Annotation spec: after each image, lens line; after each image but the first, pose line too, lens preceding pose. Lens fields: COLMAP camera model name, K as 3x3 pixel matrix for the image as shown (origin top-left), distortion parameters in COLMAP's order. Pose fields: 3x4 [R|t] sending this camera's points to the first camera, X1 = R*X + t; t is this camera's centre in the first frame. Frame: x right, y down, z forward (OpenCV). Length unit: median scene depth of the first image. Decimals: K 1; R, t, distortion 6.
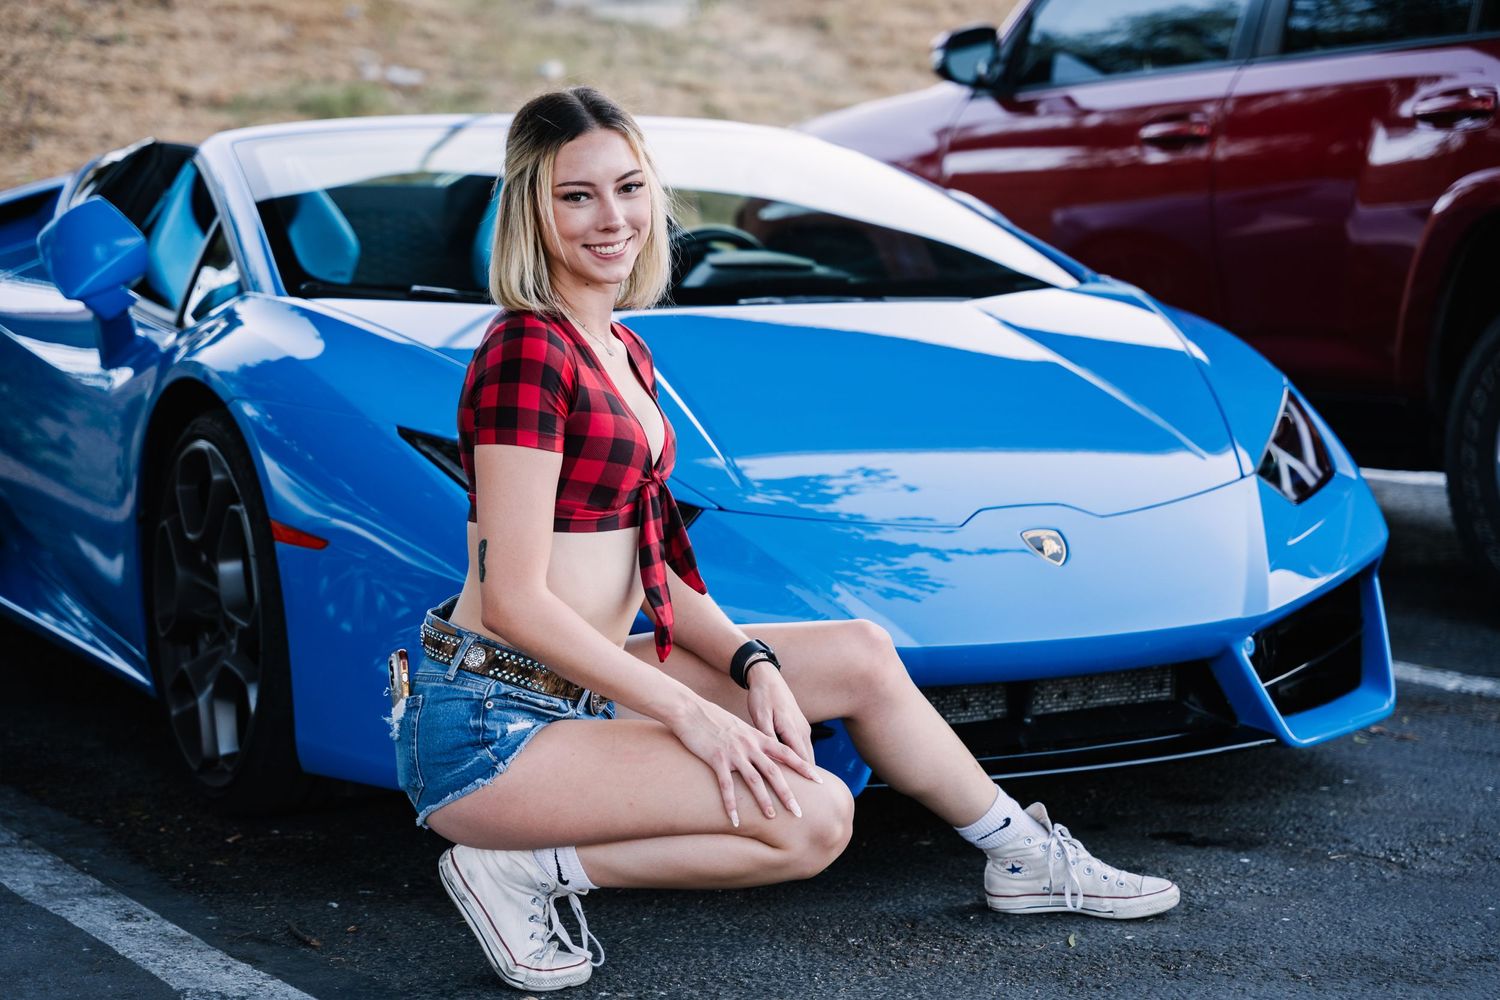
lens RADIAL K [[2941.5, 0, 751.2], [0, 2941.5, 503.5], [0, 0, 1]] dist [0.071447, 0.000000]
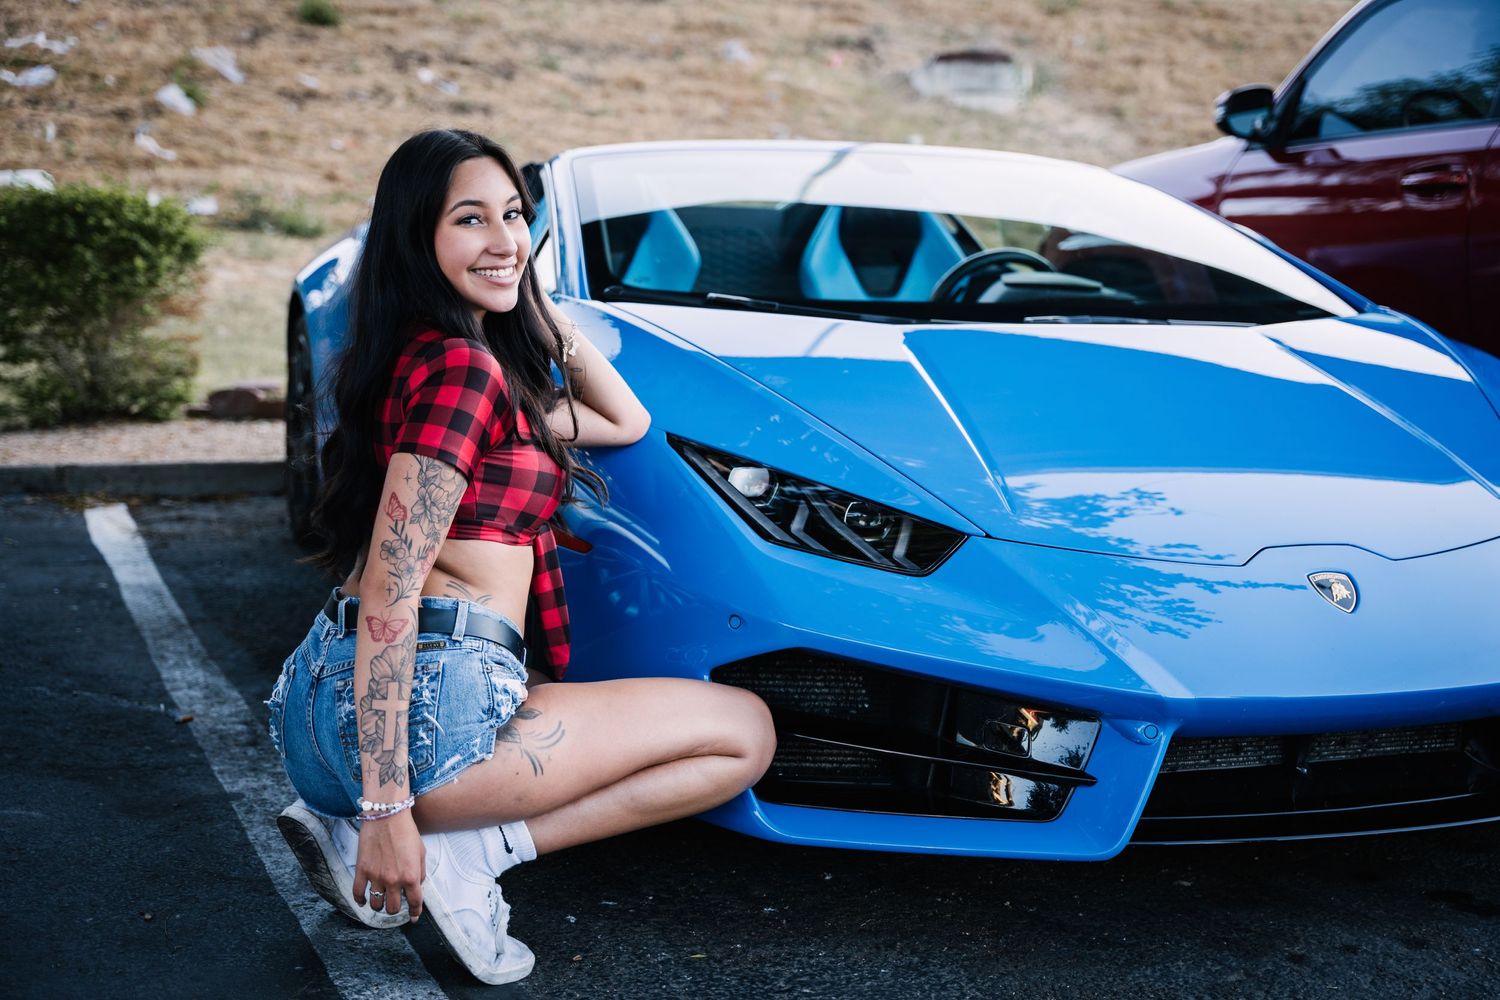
lens RADIAL K [[1948.0, 0, 740.0], [0, 1948.0, 495.5], [0, 0, 1]] dist [0.022049, 0.000000]
pose [[0.986310, 0.049866, -0.157181, 0.006562], [-0.045724, 0.998508, 0.029862, -0.019248], [0.158435, -0.022266, 0.987118, 0.260488]]
